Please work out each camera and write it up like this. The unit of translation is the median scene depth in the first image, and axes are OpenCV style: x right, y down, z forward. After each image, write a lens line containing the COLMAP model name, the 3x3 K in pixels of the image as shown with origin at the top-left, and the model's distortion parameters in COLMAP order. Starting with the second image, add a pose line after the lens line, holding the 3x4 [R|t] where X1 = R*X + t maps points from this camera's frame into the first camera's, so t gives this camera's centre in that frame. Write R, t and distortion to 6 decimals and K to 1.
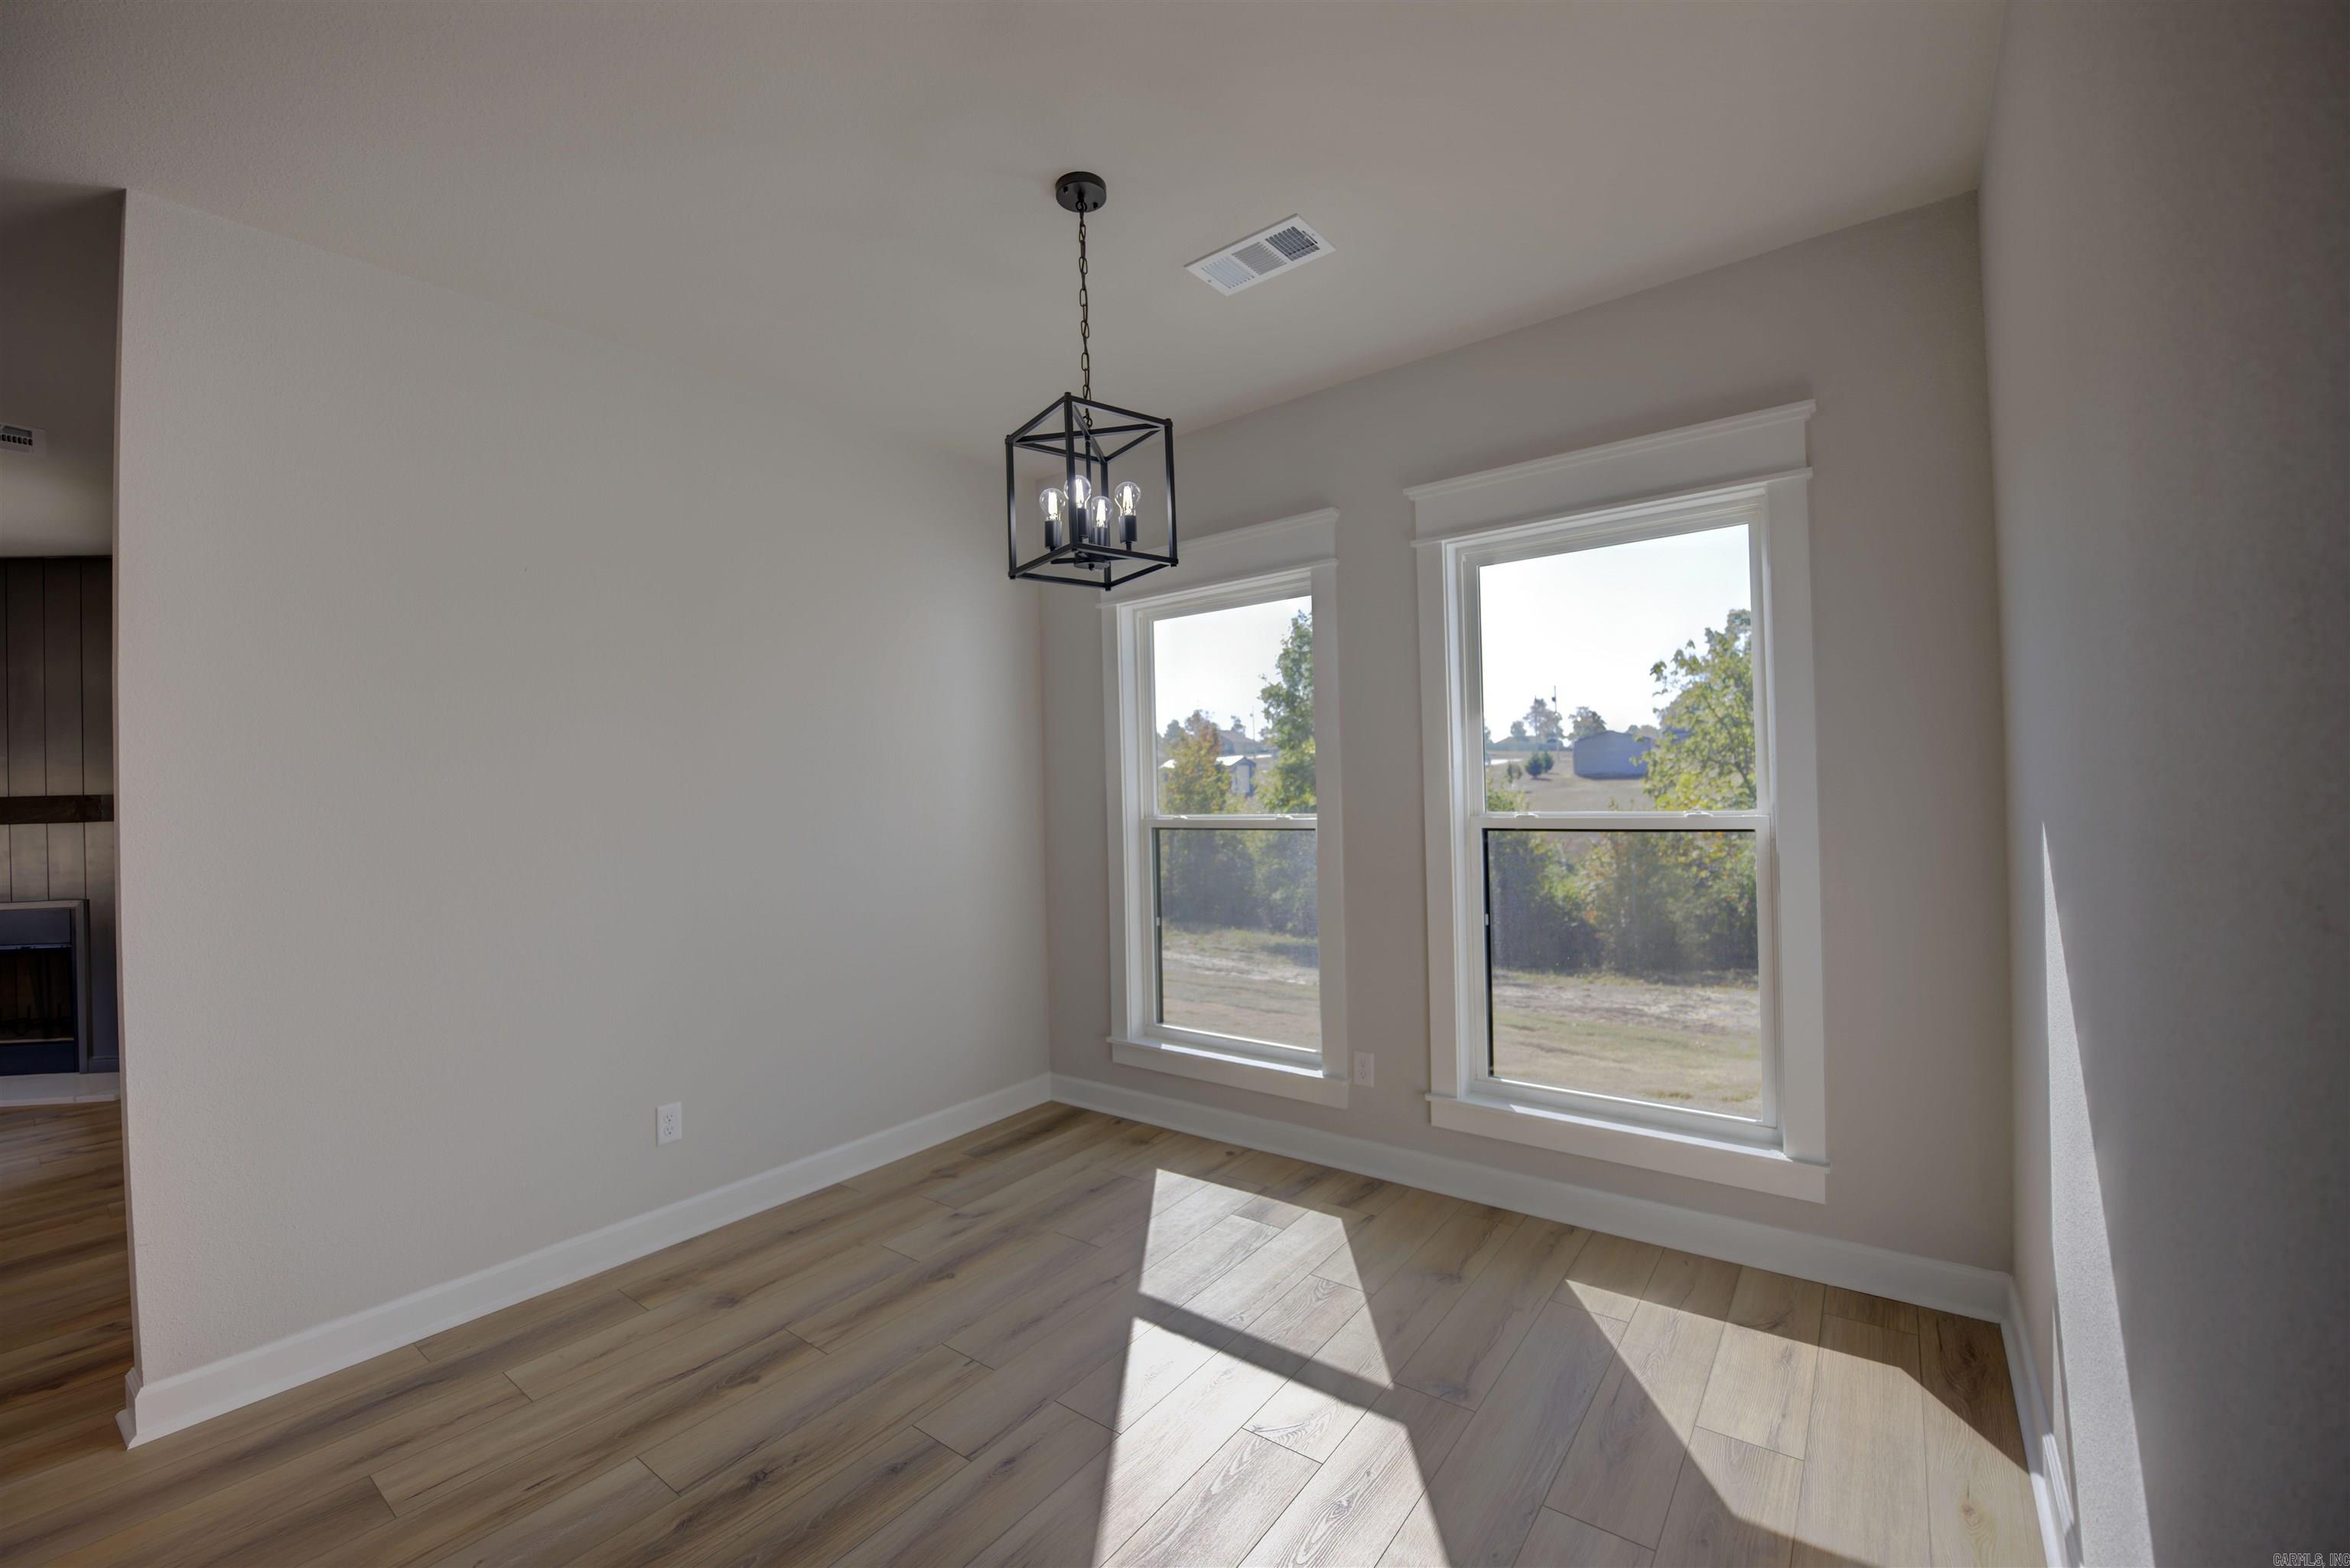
lens RADIAL K [[946.4, 0, 1163.1], [0, 946.4, 781.4], [0, 0, 1]] dist [-0.023729, 0.000042]
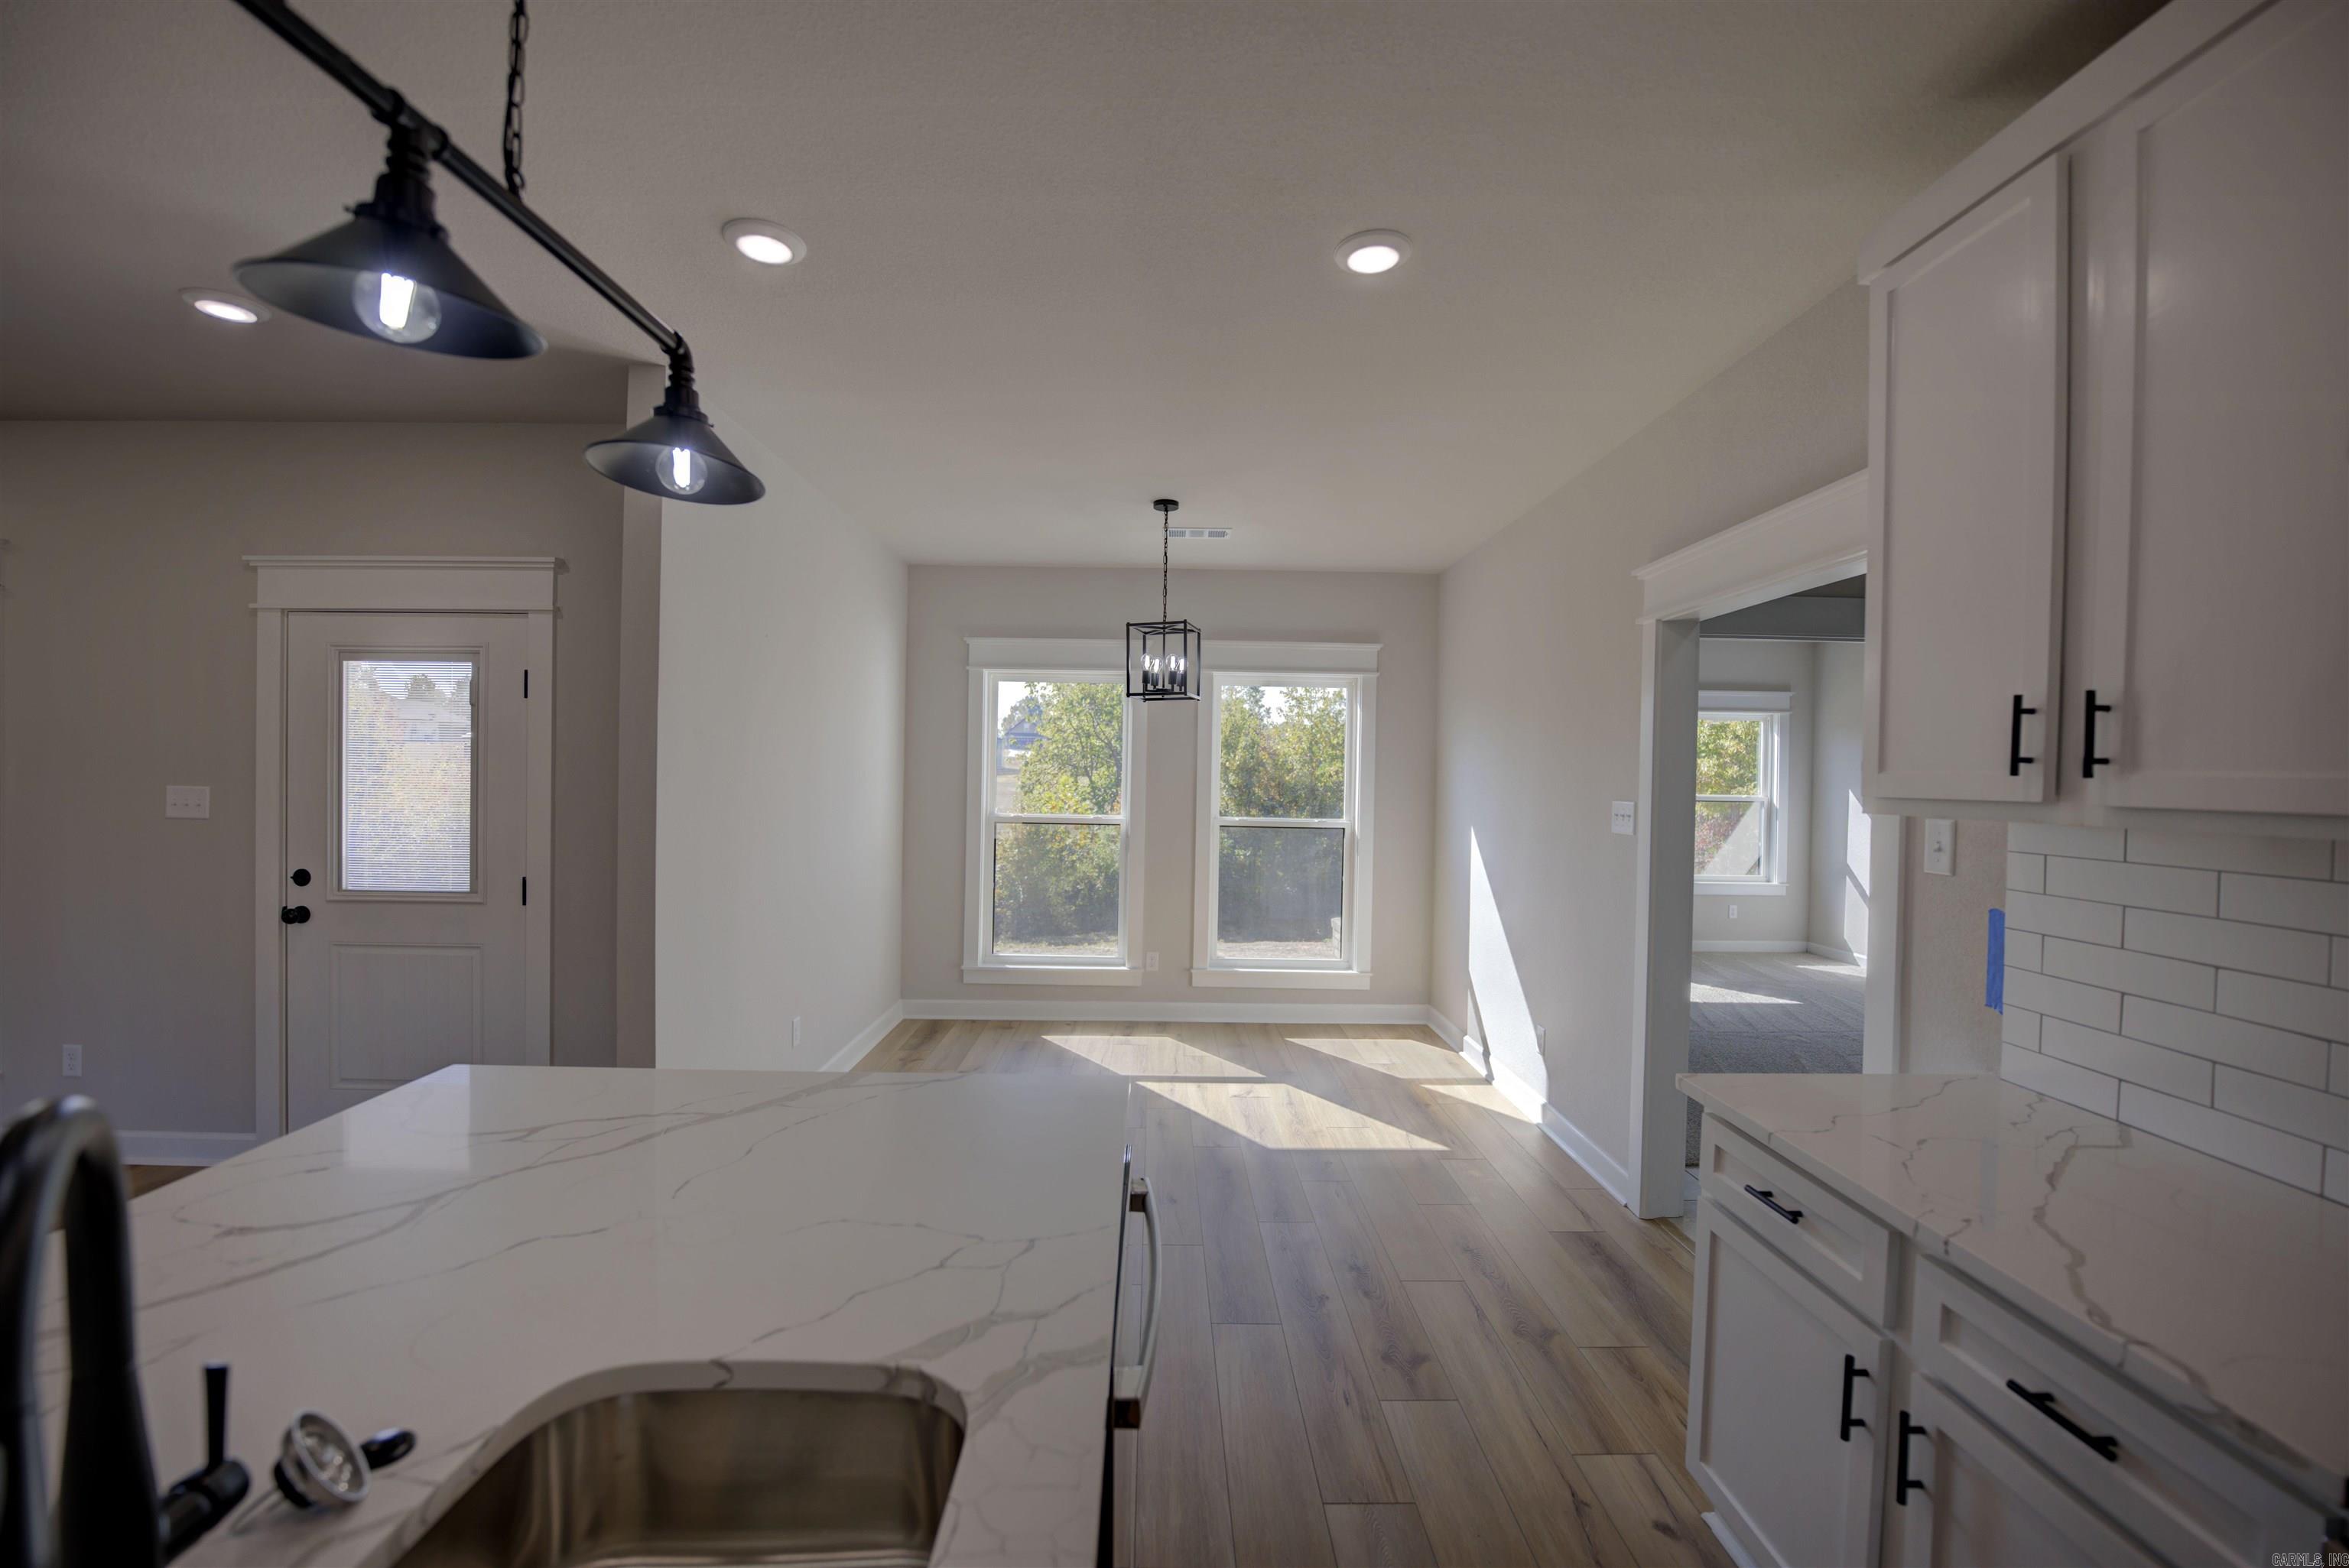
lens RADIAL K [[944.5, 0, 1169.0], [0, 944.5, 779.3], [0, 0, 1]] dist [-0.024263, -0.000087]
pose [[0.781449, 0.038528, 0.622778, -0.762379], [-0.045371, 0.998958, -0.004869, -0.023857], [-0.622317, -0.024451, 0.782383, -0.338059]]
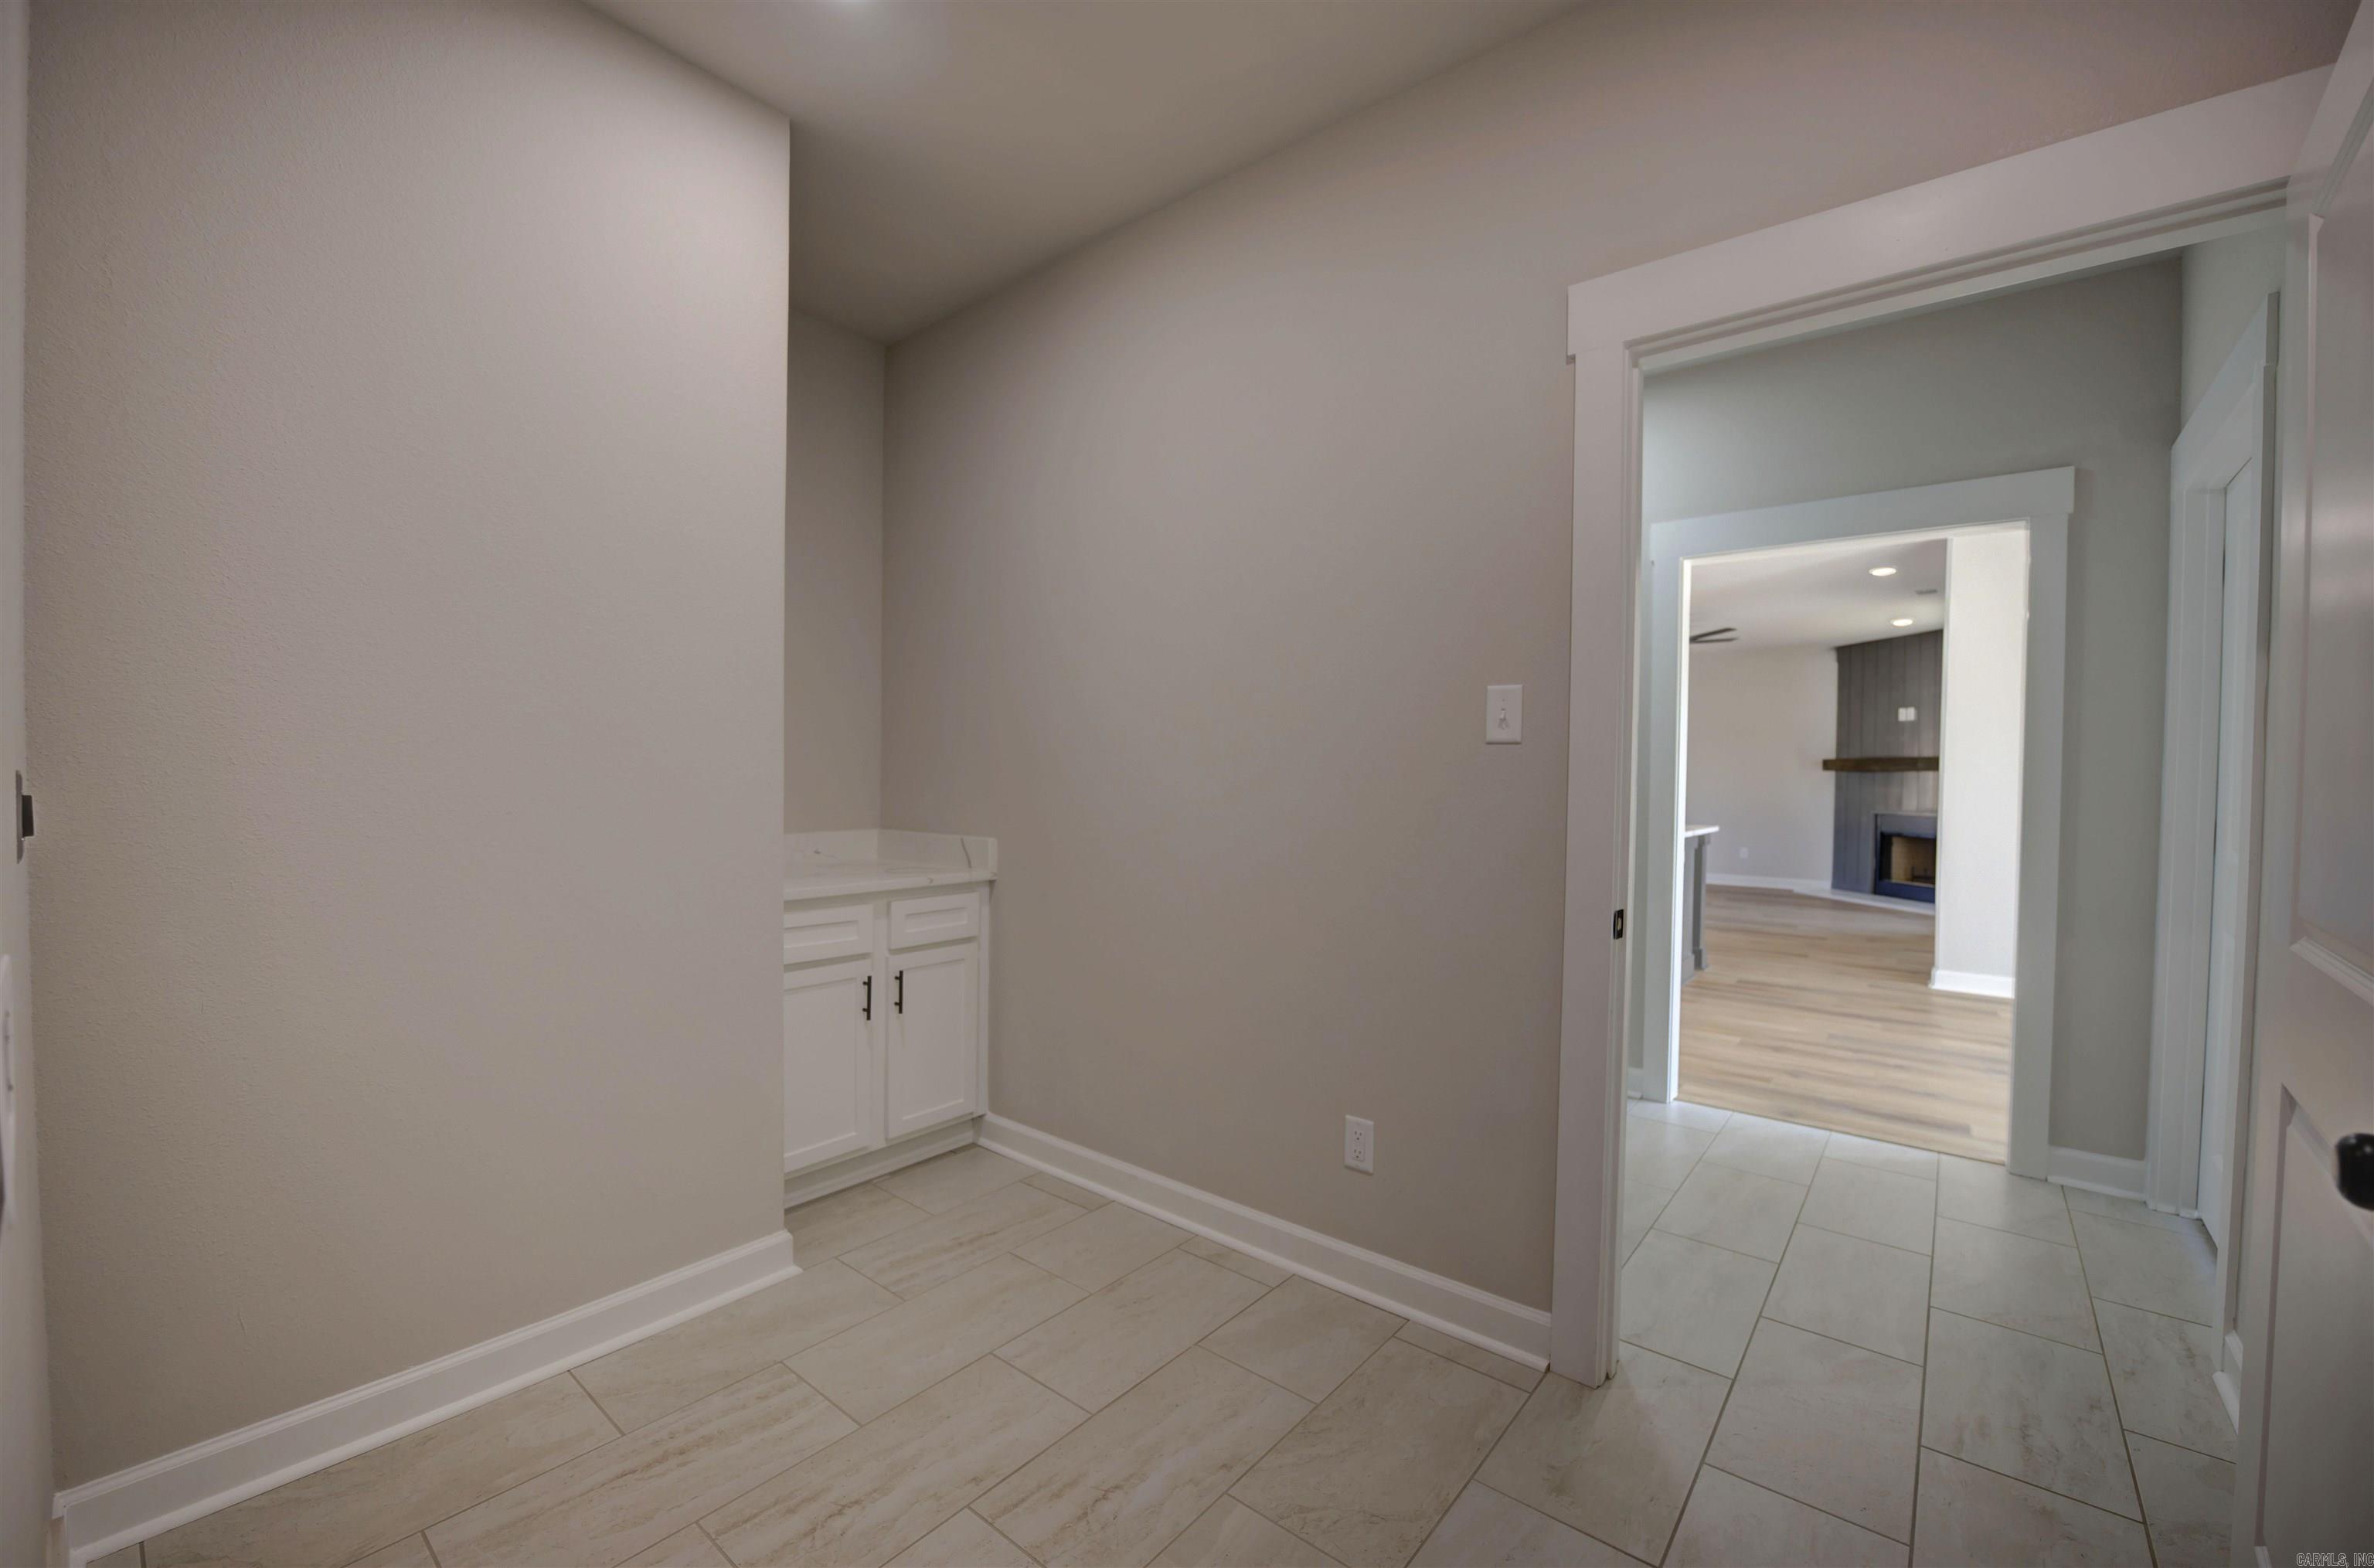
lens RADIAL K [[949.4, 0, 1183.5], [0, 949.4, 781.5], [0, 0, 1]] dist [-0.023330, 0.000785]
pose [[-0.032238, 0.037575, -0.998774, 0.934445], [-0.001889, 0.999289, 0.037655, -0.003265], [0.999478, 0.003101, -0.032145, -0.634710]]
